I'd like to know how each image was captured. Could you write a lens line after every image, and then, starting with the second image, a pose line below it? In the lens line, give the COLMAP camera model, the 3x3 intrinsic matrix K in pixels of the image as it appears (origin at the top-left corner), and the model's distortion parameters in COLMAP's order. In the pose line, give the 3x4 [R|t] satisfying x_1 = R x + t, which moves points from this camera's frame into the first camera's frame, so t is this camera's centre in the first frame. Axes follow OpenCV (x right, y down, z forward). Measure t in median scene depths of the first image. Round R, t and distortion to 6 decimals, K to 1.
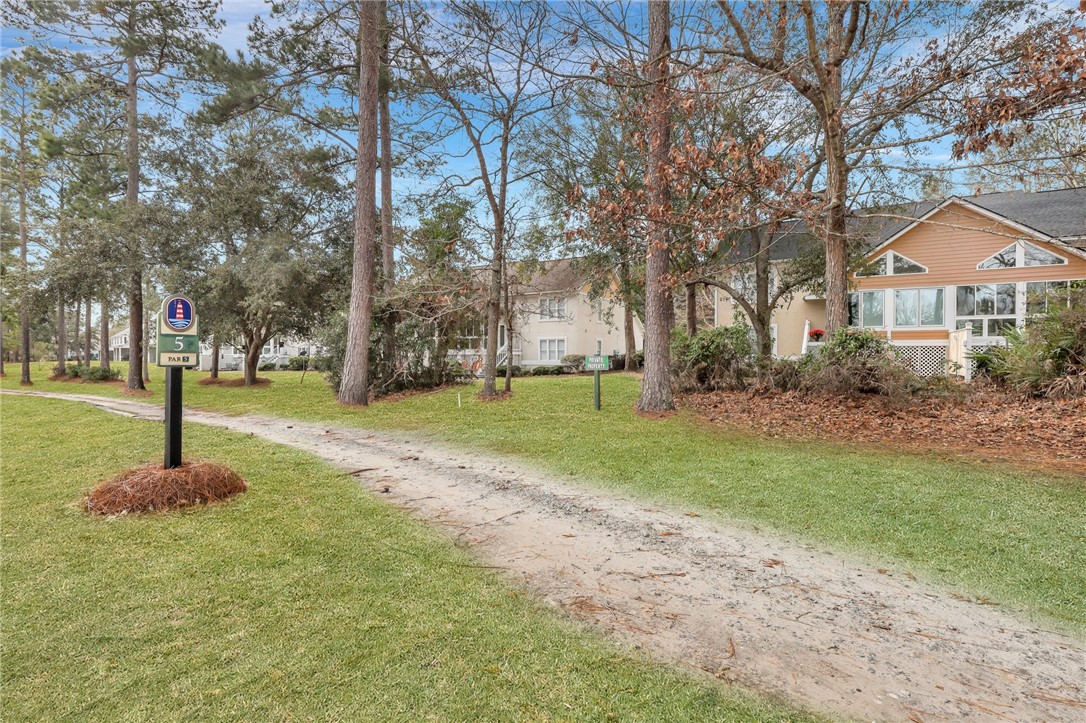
lens RADIAL K [[499.6, 0, 547.7], [0, 499.6, 363.3], [0, 0, 1]] dist [-0.021712, 0.000352]
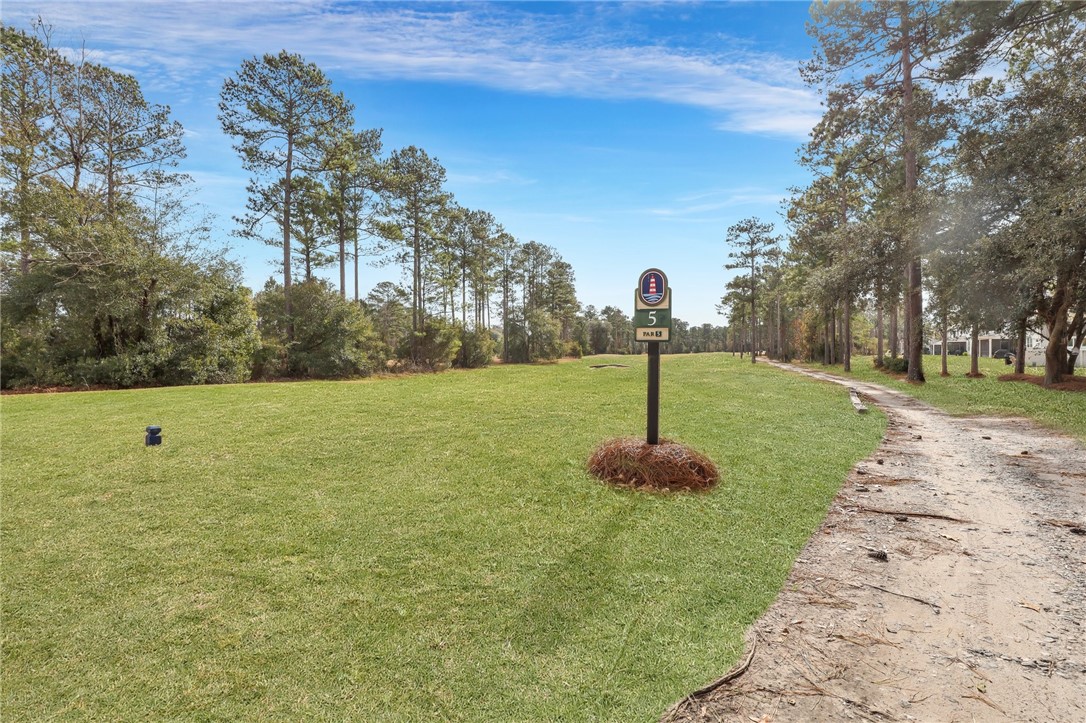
lens RADIAL K [[511.7, 0, 542.9], [0, 511.7, 333.5], [0, 0, 1]] dist [0.000835, 0.000150]
pose [[0.201698, -0.034462, -0.978841, 0.208605], [-0.010169, 0.999253, -0.037276, 0.030669], [0.979395, 0.017473, 0.201197, 0.577348]]
